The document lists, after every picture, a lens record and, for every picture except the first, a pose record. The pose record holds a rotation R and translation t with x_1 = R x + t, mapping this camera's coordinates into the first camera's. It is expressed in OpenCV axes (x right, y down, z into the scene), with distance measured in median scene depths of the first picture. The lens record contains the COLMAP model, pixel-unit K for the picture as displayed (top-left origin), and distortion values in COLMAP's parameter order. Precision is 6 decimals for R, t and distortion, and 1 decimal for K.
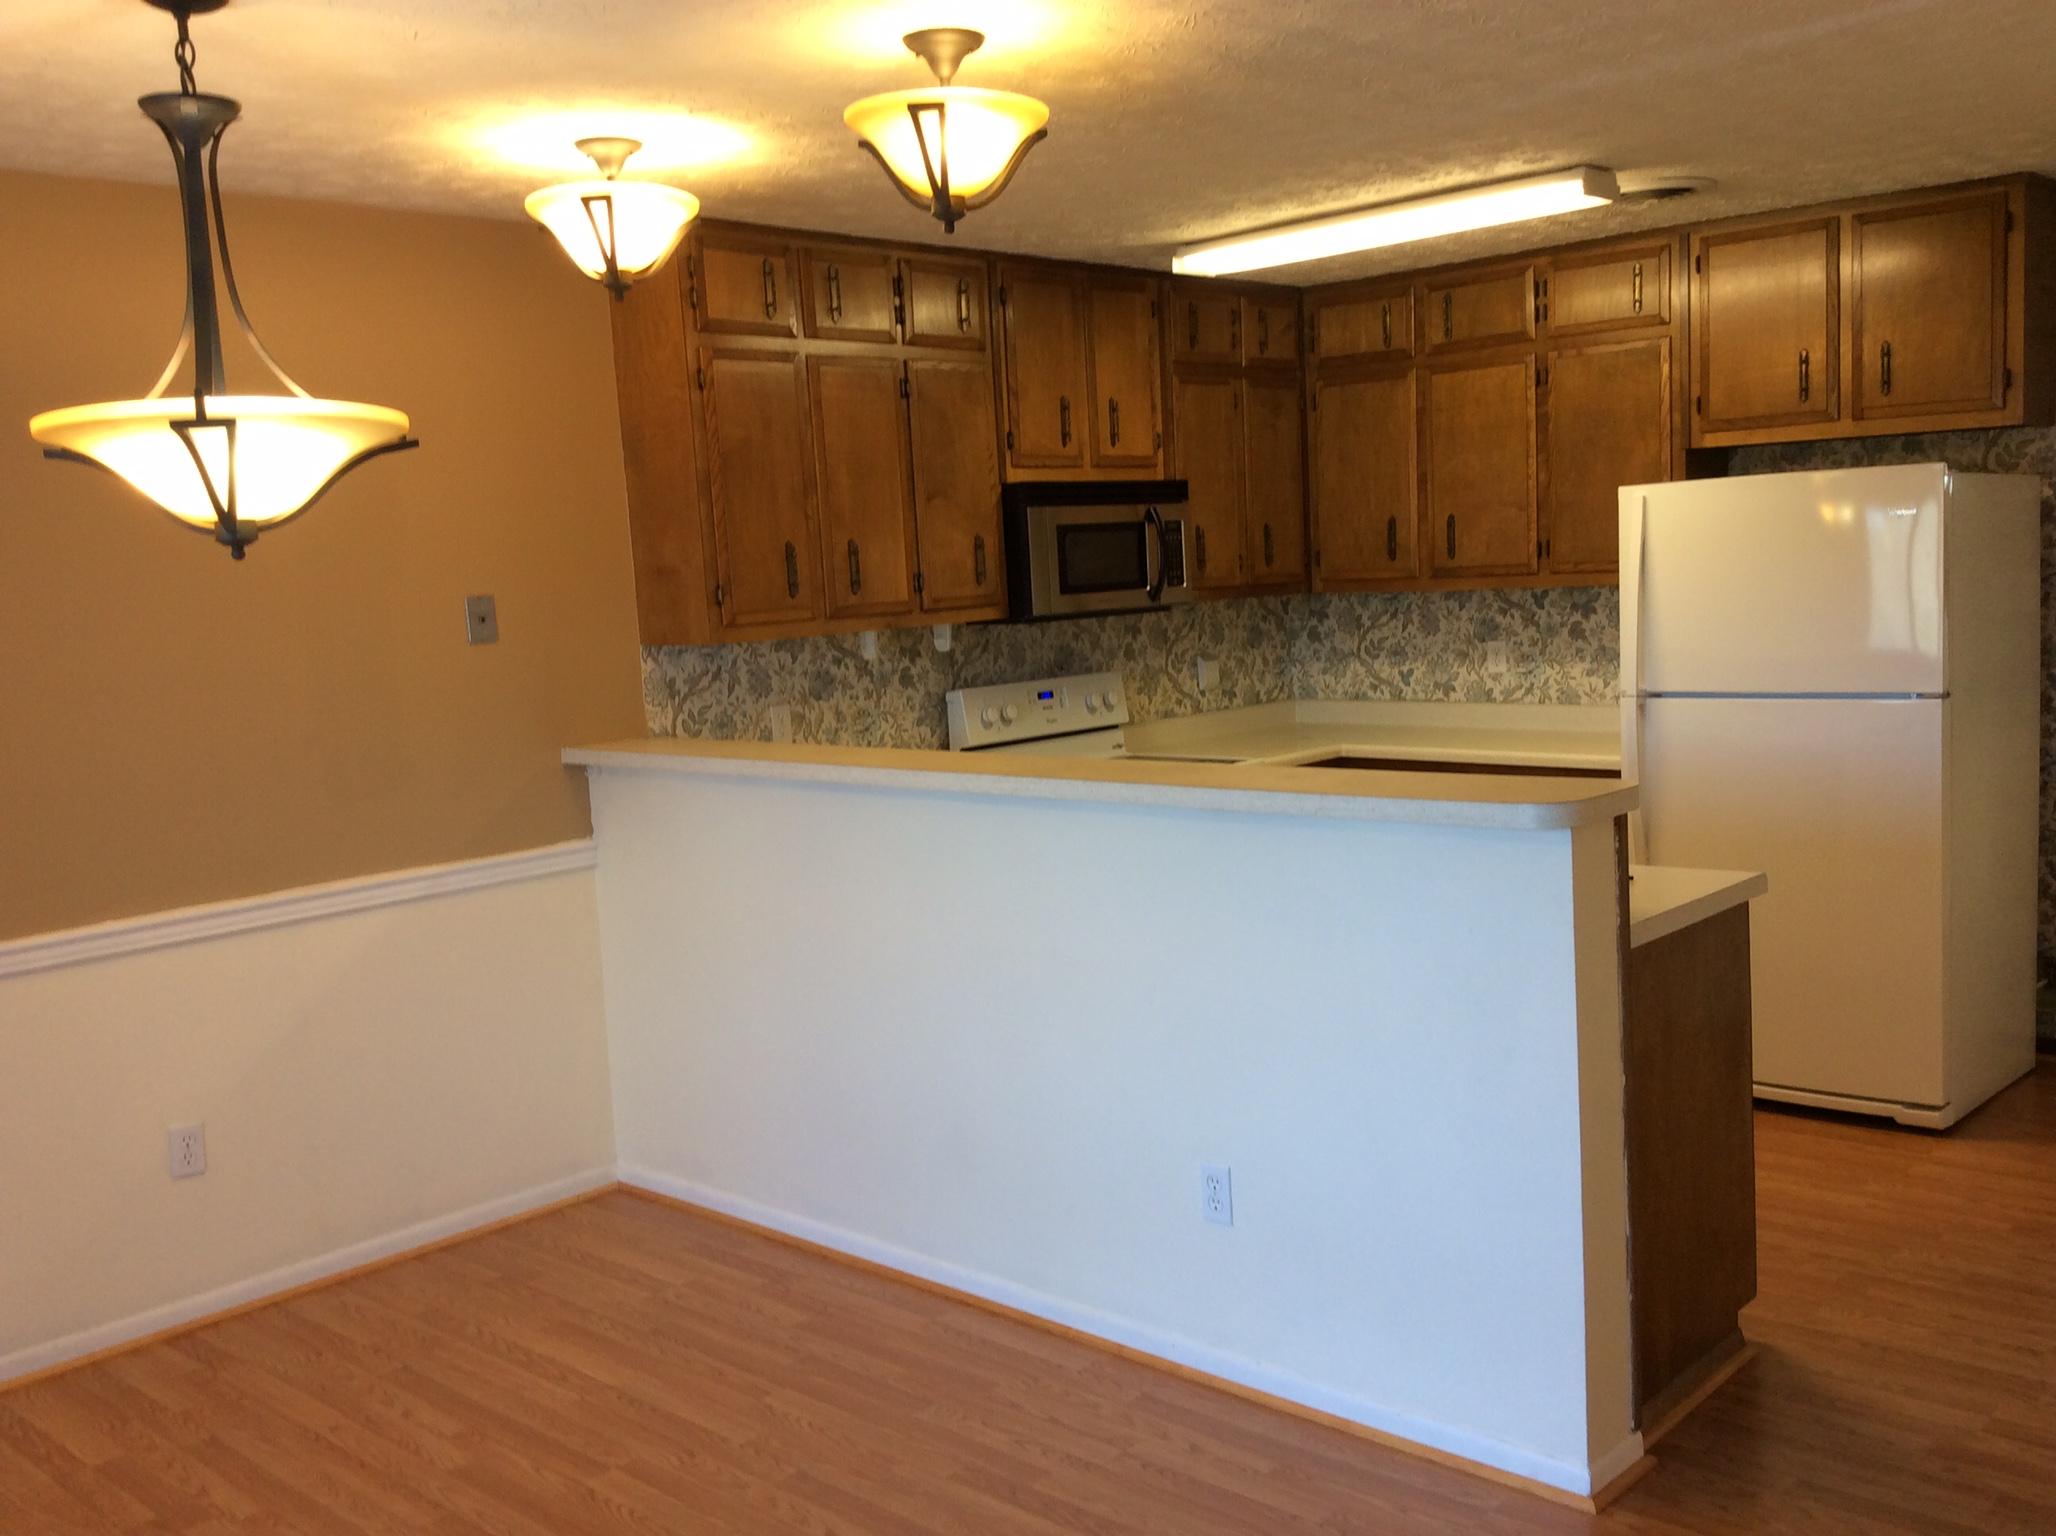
lens RADIAL K [[1874.3, 0, 1028.2], [0, 1874.3, 768.3], [0, 0, 1]] dist [0.016528, 0.000000]
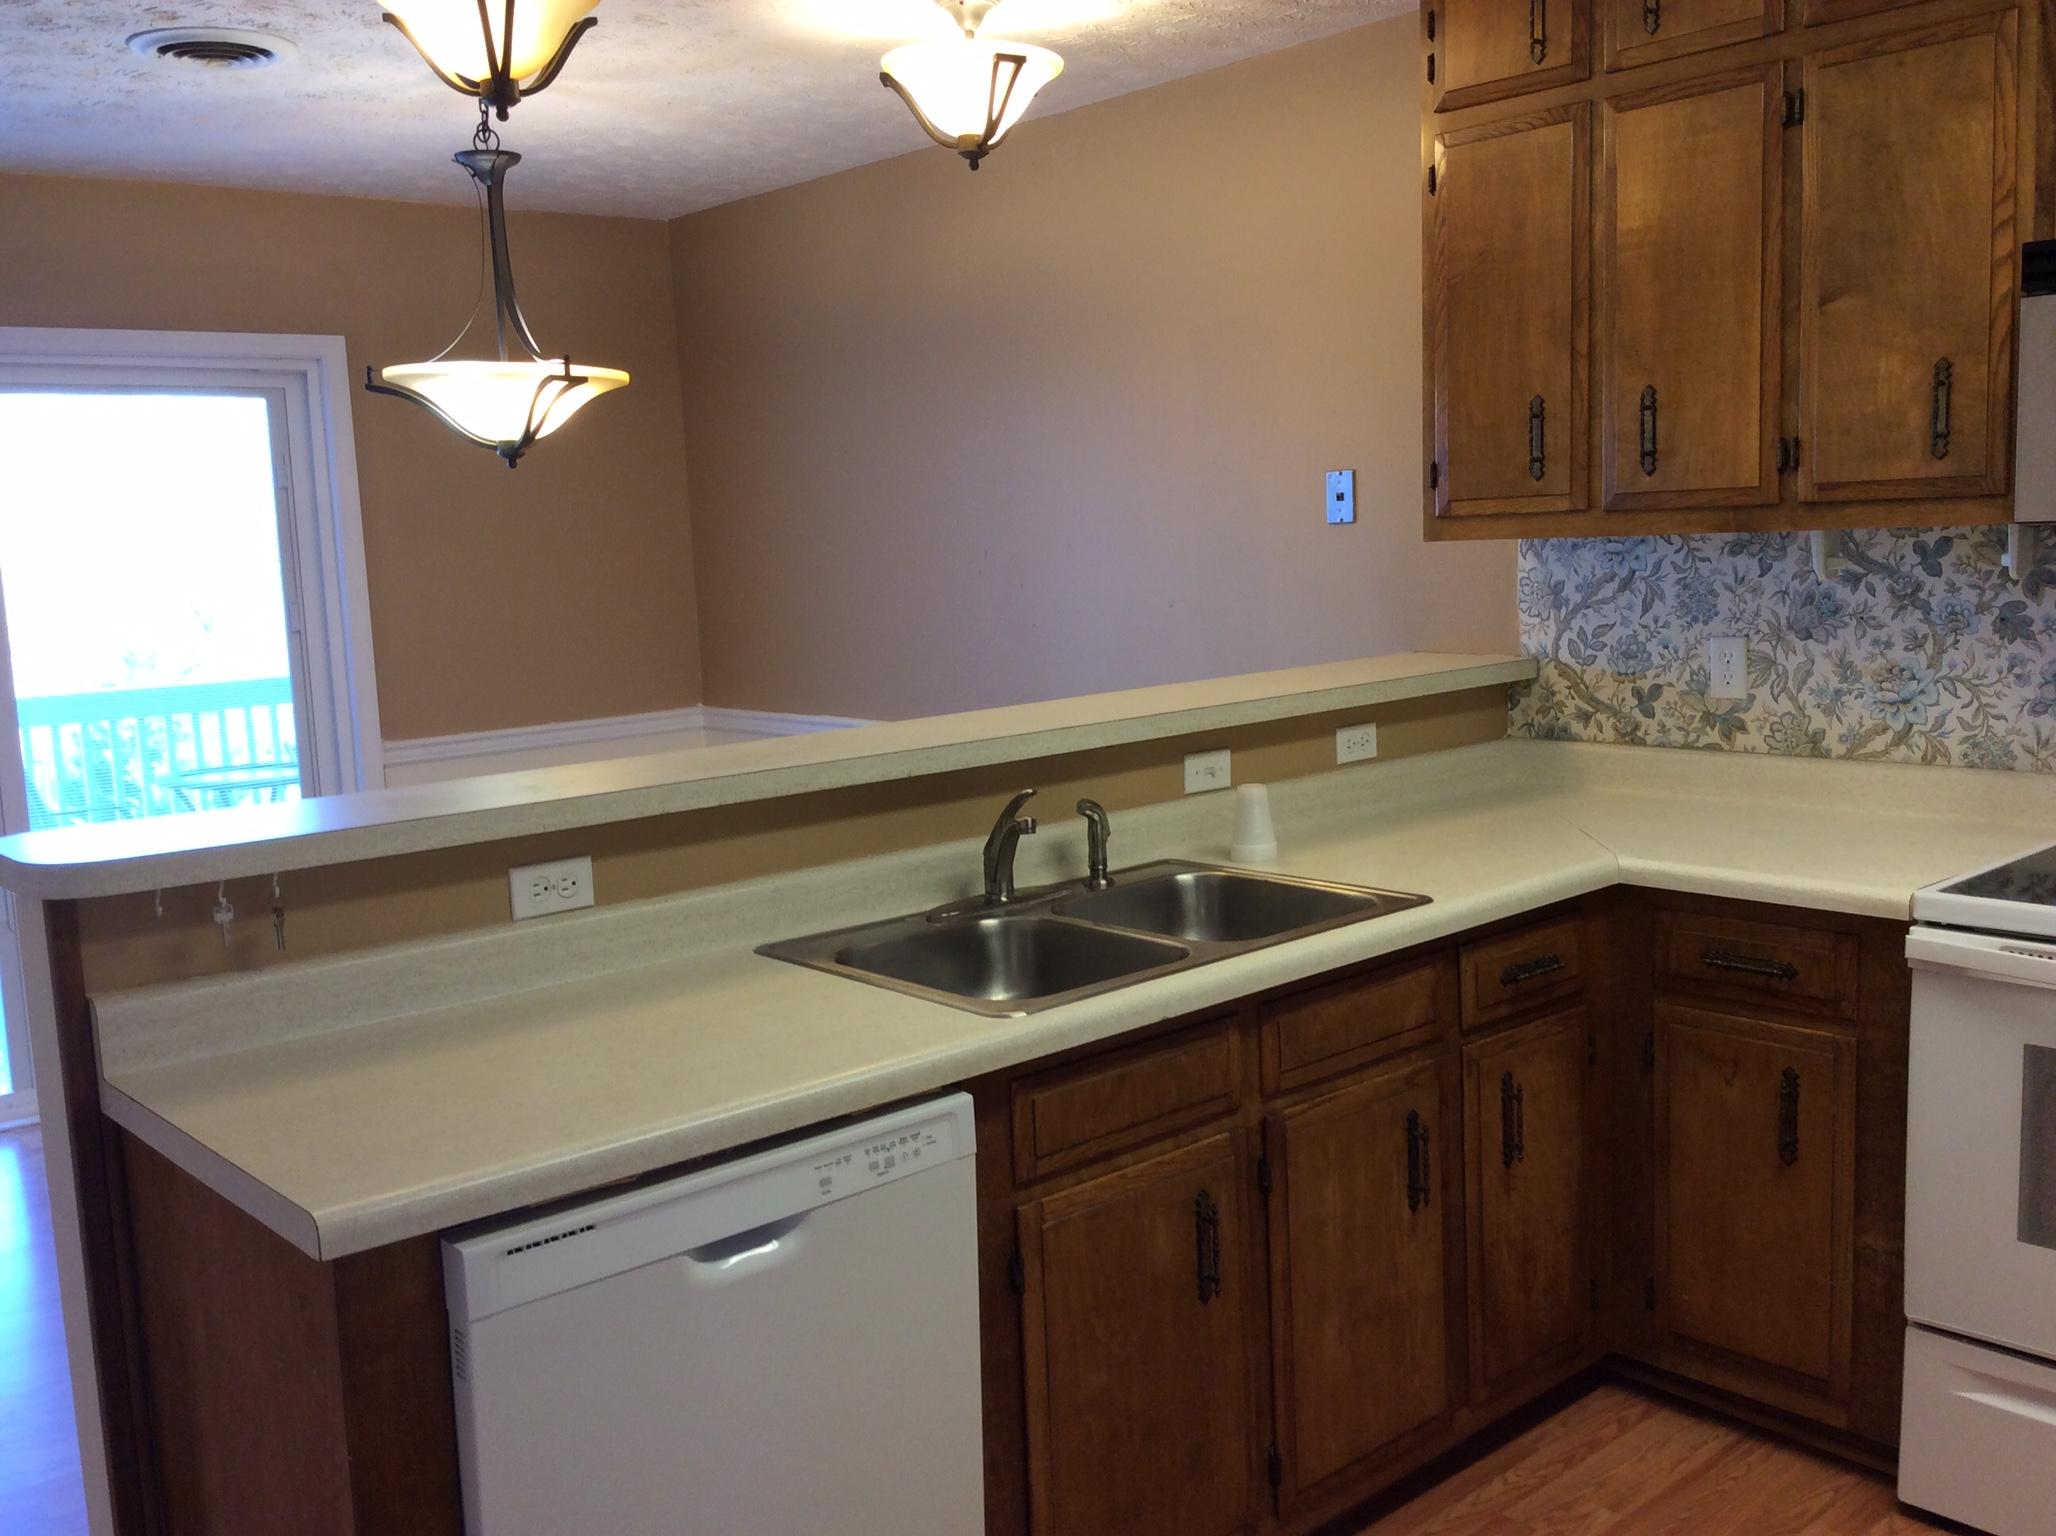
lens RADIAL K [[1874.3, 0, 1037.3], [0, 1874.3, 768.3], [0, 0, 1]] dist [0.016528, 0.000000]
pose [[-0.111117, 0.182878, -0.976836, 0.555714], [-0.065077, 0.979474, 0.190775, -0.100995], [0.991674, 0.084768, -0.096935, 0.849215]]
